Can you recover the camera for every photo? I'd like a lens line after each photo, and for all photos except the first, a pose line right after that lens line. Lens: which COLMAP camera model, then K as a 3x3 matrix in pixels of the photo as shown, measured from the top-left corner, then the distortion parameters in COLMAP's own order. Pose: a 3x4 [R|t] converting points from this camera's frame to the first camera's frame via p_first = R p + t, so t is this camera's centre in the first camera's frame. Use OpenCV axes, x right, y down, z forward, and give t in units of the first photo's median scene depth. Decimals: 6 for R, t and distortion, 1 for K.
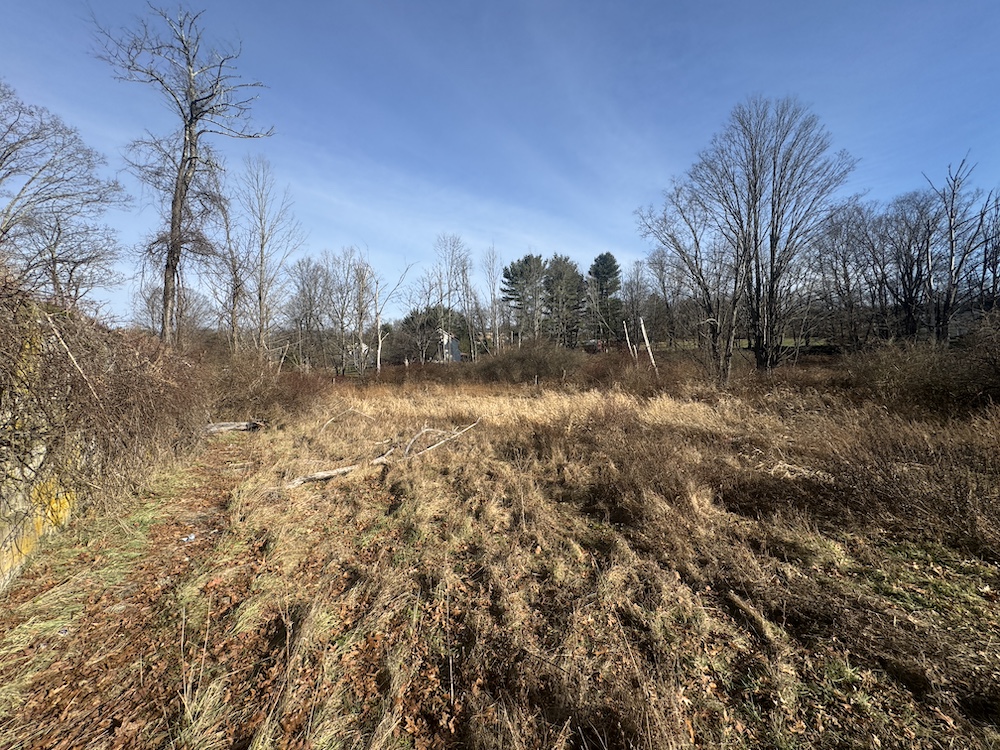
lens RADIAL K [[395.9, 0, 498.7], [0, 395.9, 378.5], [0, 0, 1]] dist [-0.000995, 0.000119]
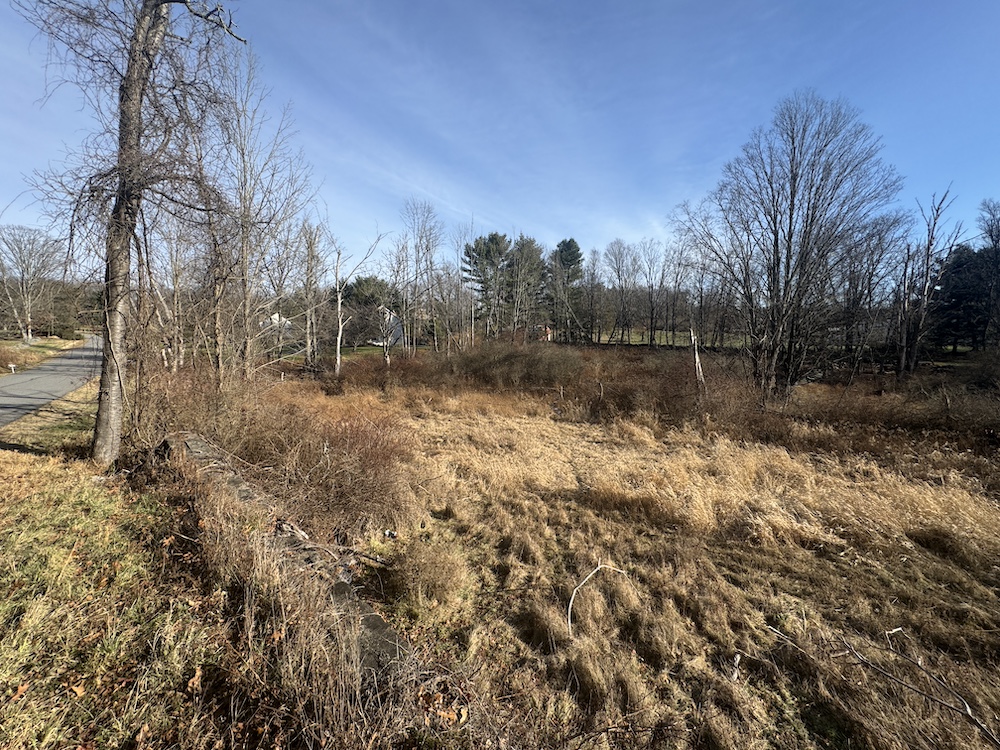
lens RADIAL K [[395.9, 0, 498.7], [0, 395.9, 378.5], [0, 0, 1]] dist [-0.000995, 0.000119]
pose [[0.976992, 0.027383, 0.211510, -0.448371], [-0.040146, 0.997607, 0.056284, -0.135352], [-0.209463, -0.063480, 0.975754, 0.396862]]
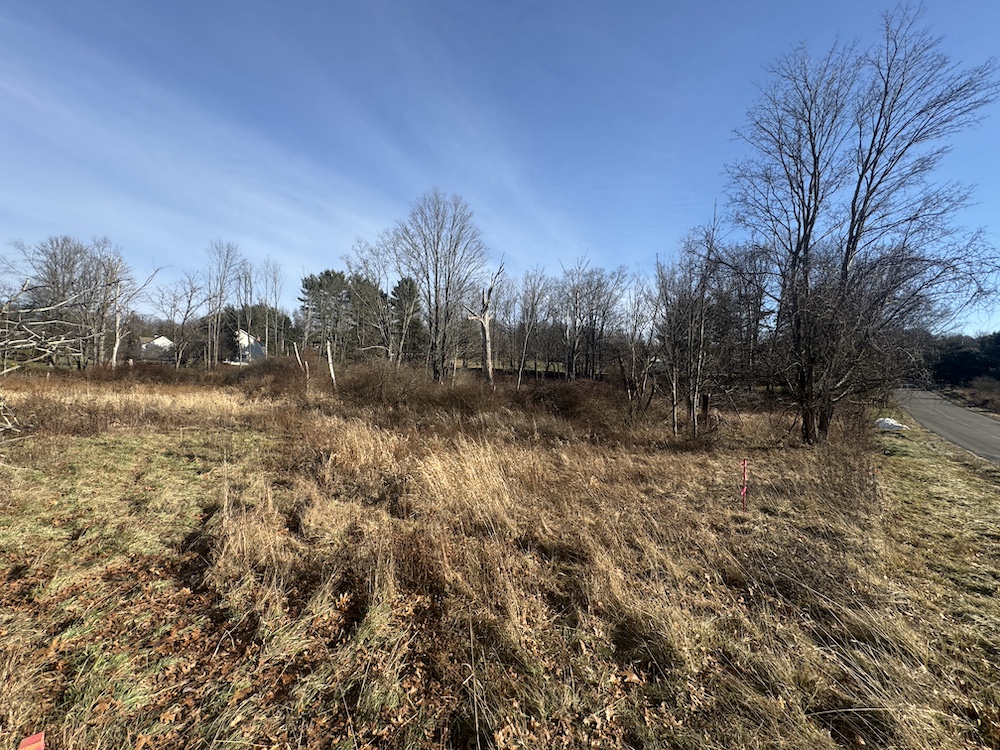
lens RADIAL K [[395.9, 0, 498.7], [0, 395.9, 378.5], [0, 0, 1]] dist [-0.000995, 0.000119]
pose [[0.946759, 0.057096, 0.316839, 0.871307], [-0.049104, 0.998243, -0.033159, -0.027379], [-0.318176, 0.015836, 0.947899, -0.715933]]
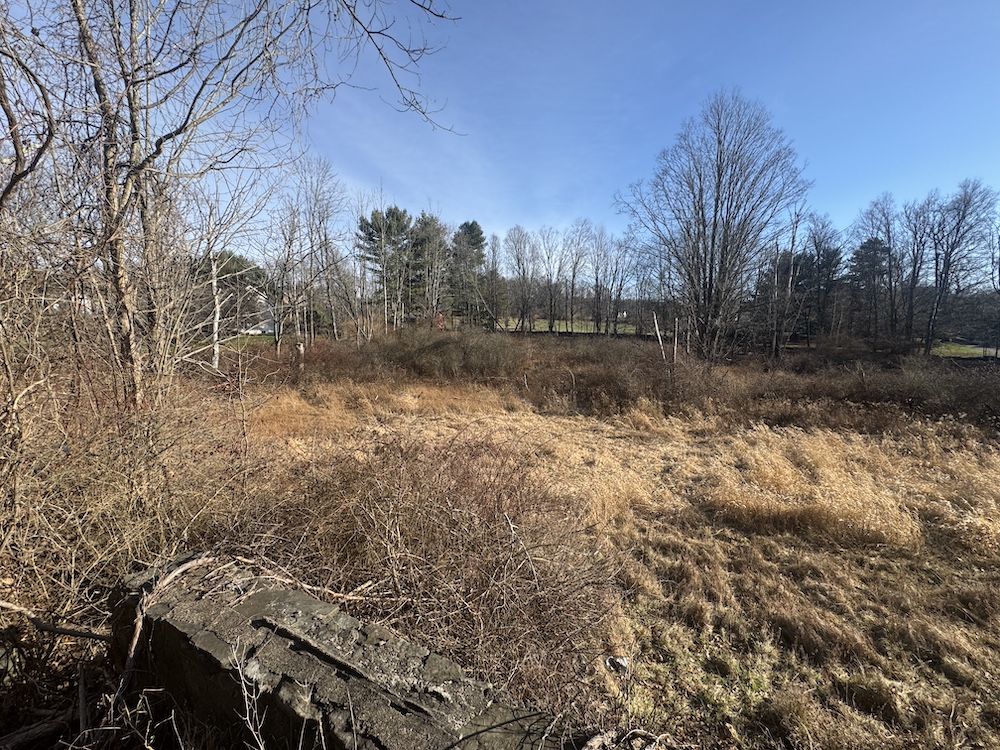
lens RADIAL K [[395.9, 0, 498.7], [0, 395.9, 378.5], [0, 0, 1]] dist [-0.000995, 0.000119]
pose [[0.868516, -0.014387, 0.495453, -0.670084], [-0.024828, 0.997061, 0.072477, -0.111105], [-0.495039, -0.075249, 0.865606, 0.738395]]
